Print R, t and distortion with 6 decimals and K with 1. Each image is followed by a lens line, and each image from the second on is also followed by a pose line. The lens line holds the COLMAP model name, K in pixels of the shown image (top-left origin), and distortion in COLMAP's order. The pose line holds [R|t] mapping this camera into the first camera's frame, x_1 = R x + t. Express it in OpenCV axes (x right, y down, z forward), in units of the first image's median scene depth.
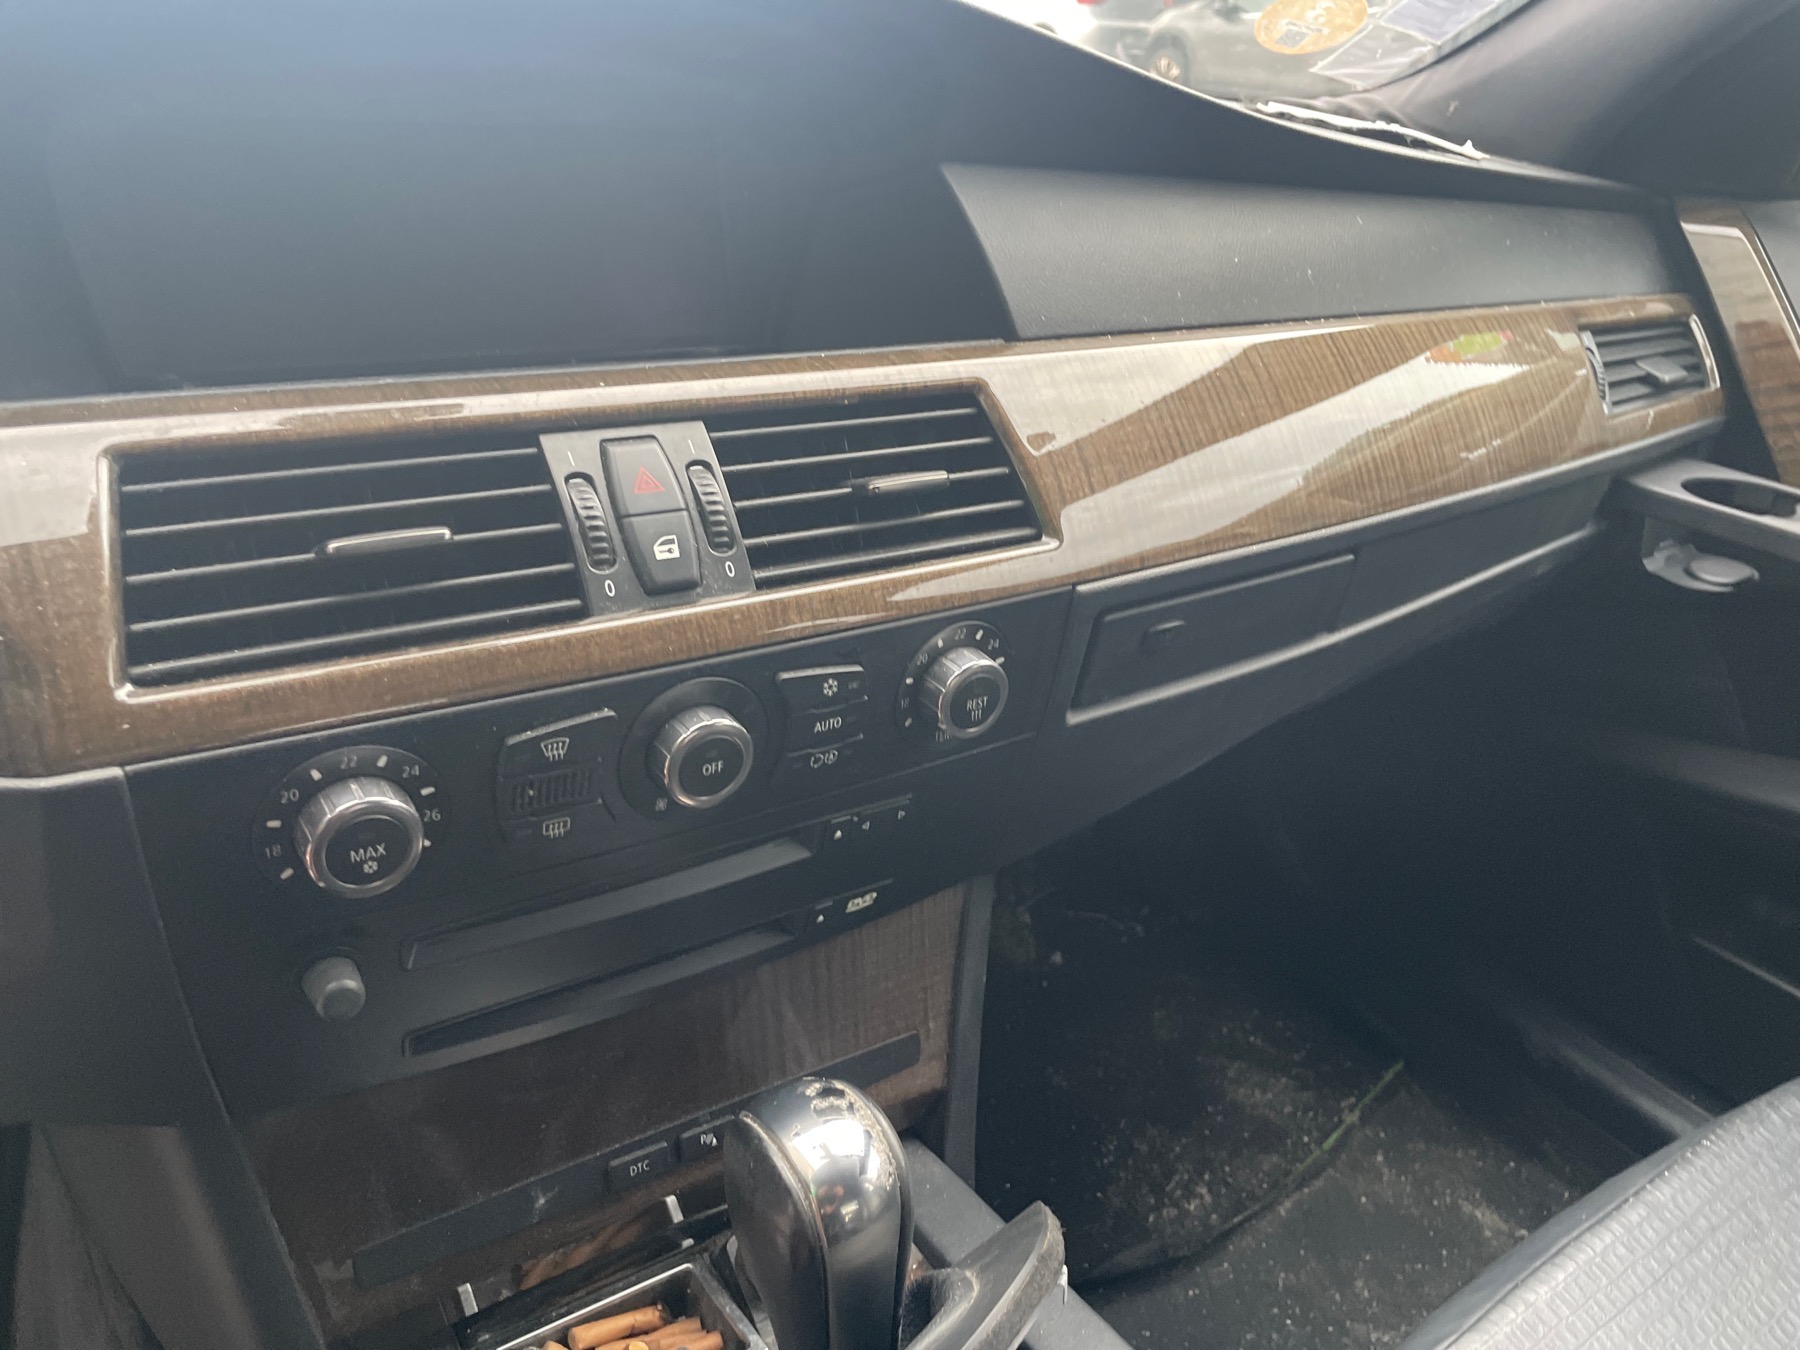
lens RADIAL K [[1361.6, 0, 899.7], [0, 1361.6, 676.8], [0, 0, 1]] dist [0.066164, -0.091046]
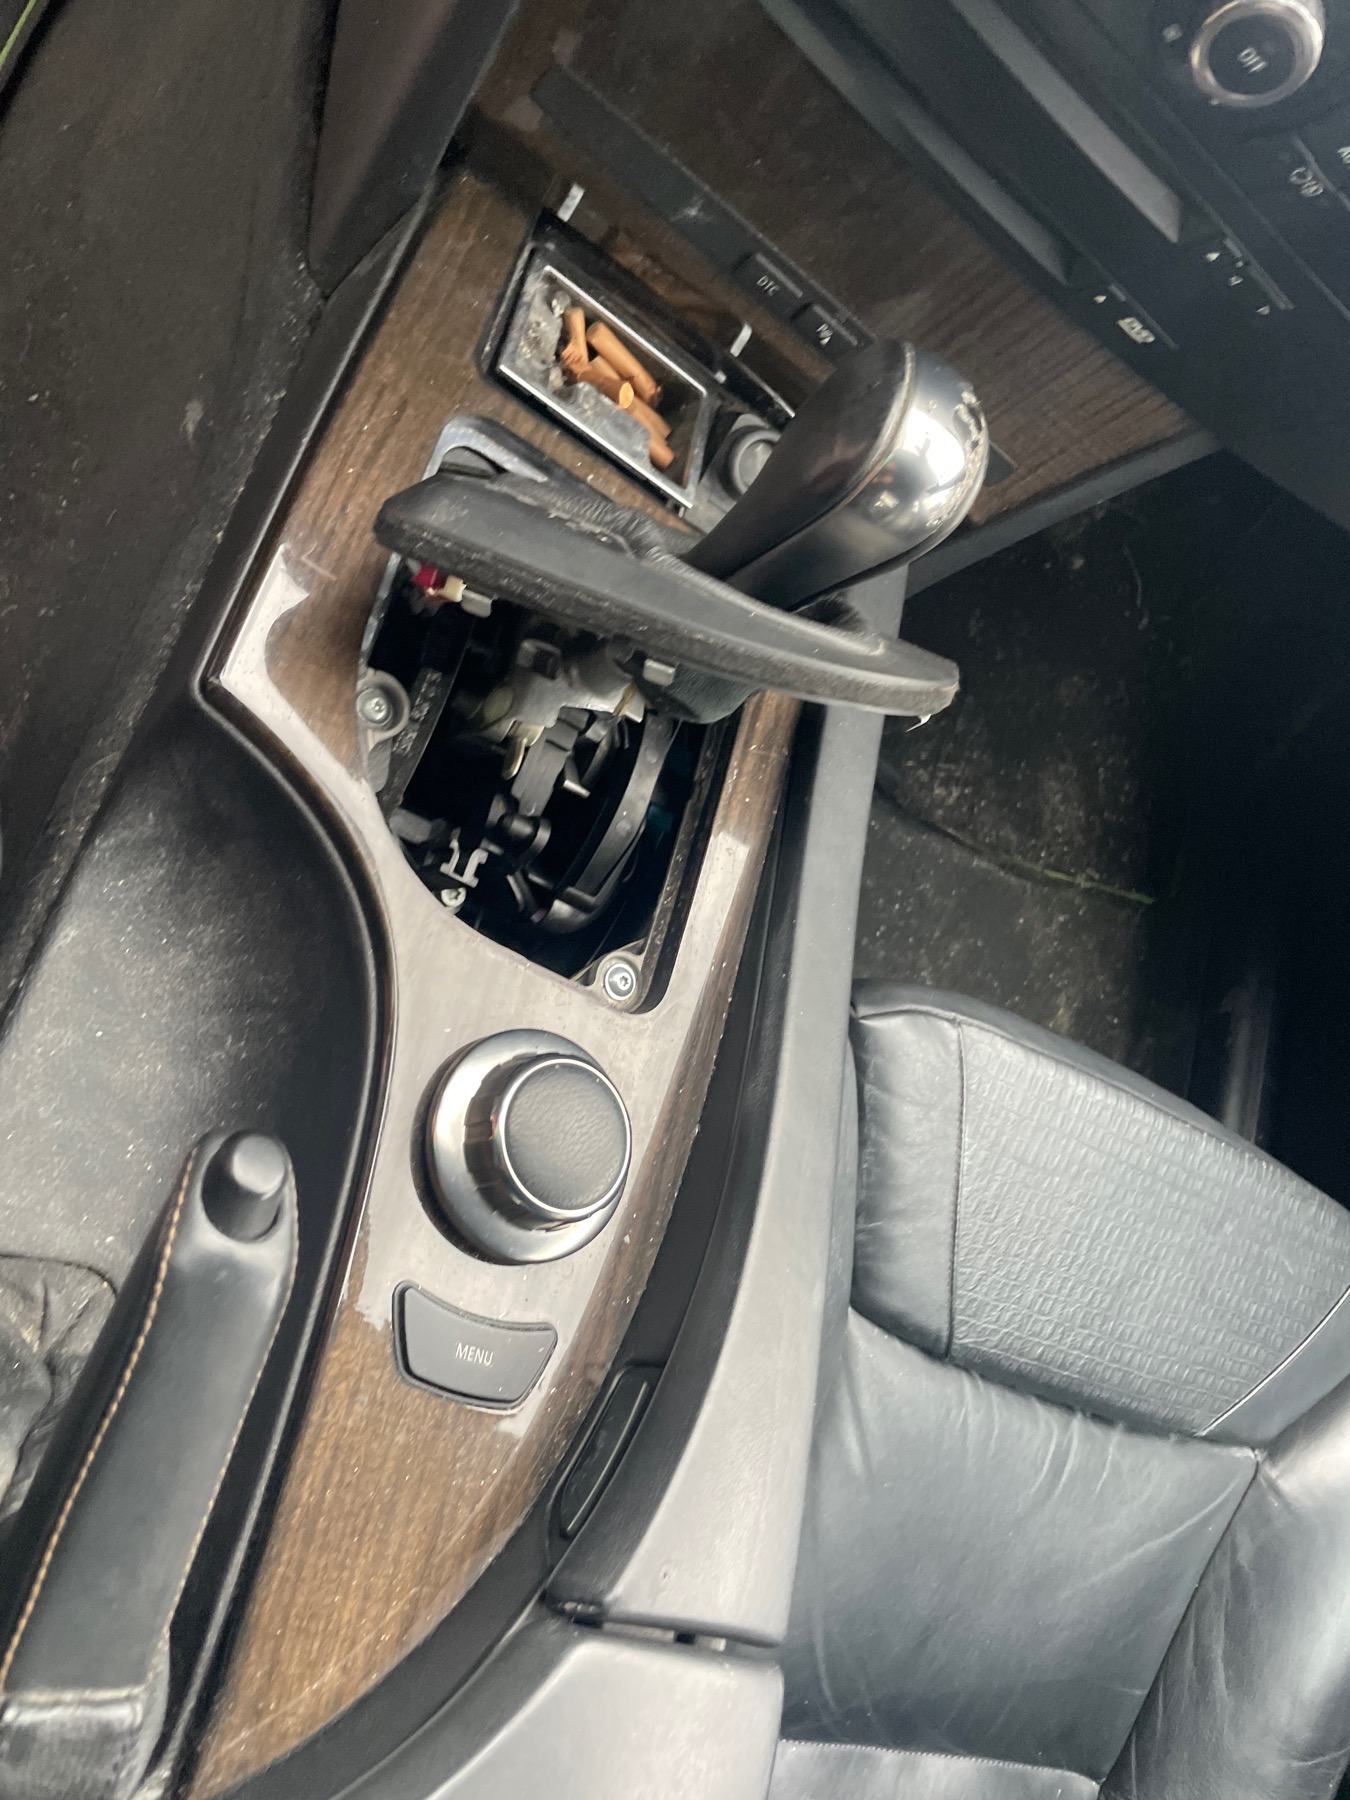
lens RADIAL K [[1361.6, 0, 660.6], [0, 1361.6, 870.9], [0, 0, 1]] dist [0.066164, -0.091046]
pose [[0.531359, 0.830189, 0.168653, -0.049813], [-0.773573, 0.394349, 0.496058, 0.097169], [0.345313, -0.394050, 0.851753, 0.008868]]
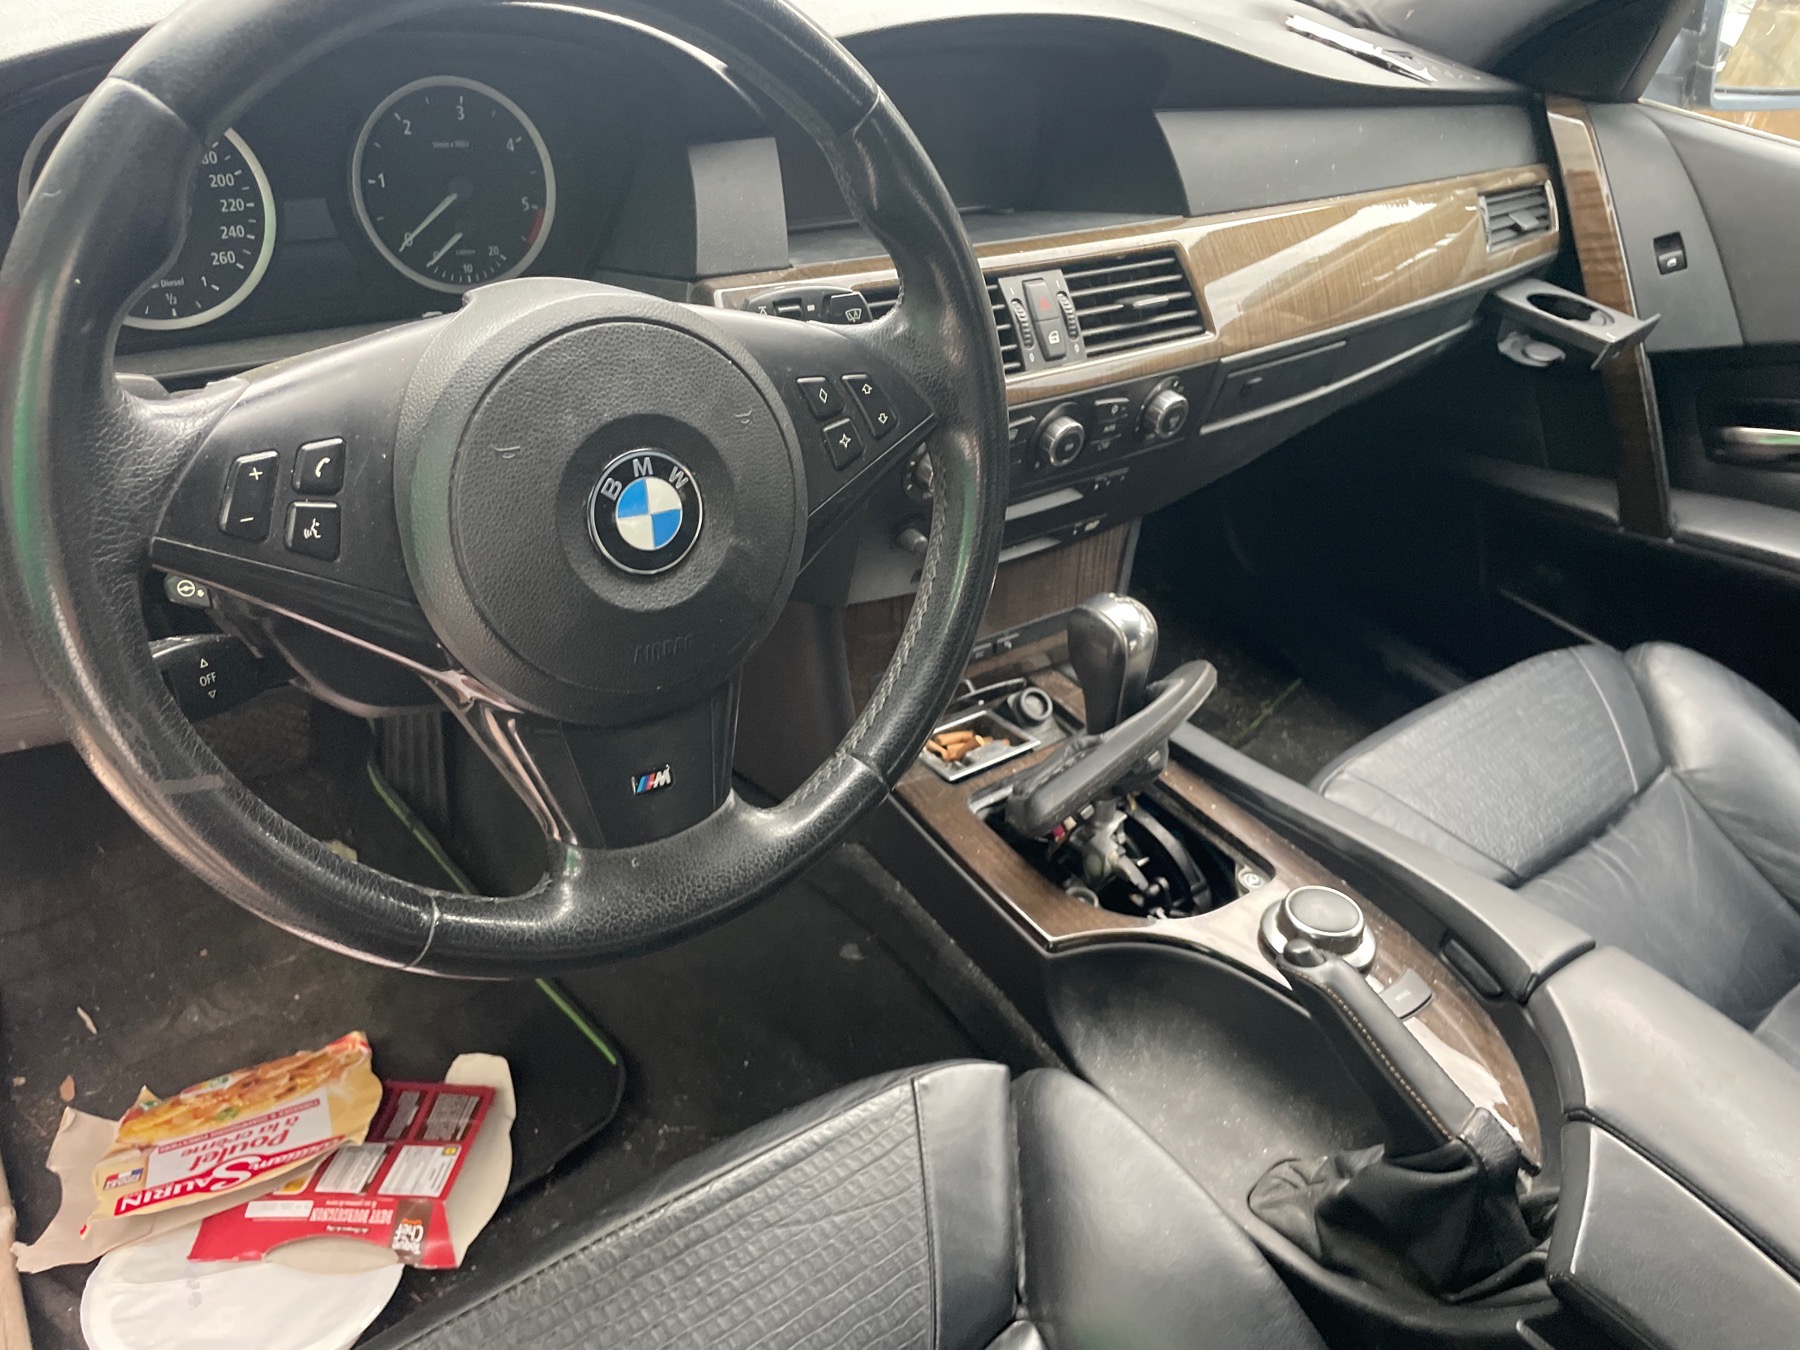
lens RADIAL K [[1361.6, 0, 885.0], [0, 1361.6, 704.7], [0, 0, 1]] dist [0.066164, -0.091046]
pose [[0.994820, 0.006943, 0.101412, -0.498651], [-0.027909, 0.977981, 0.206821, 0.022358], [-0.097743, -0.208580, 0.973109, -0.873485]]
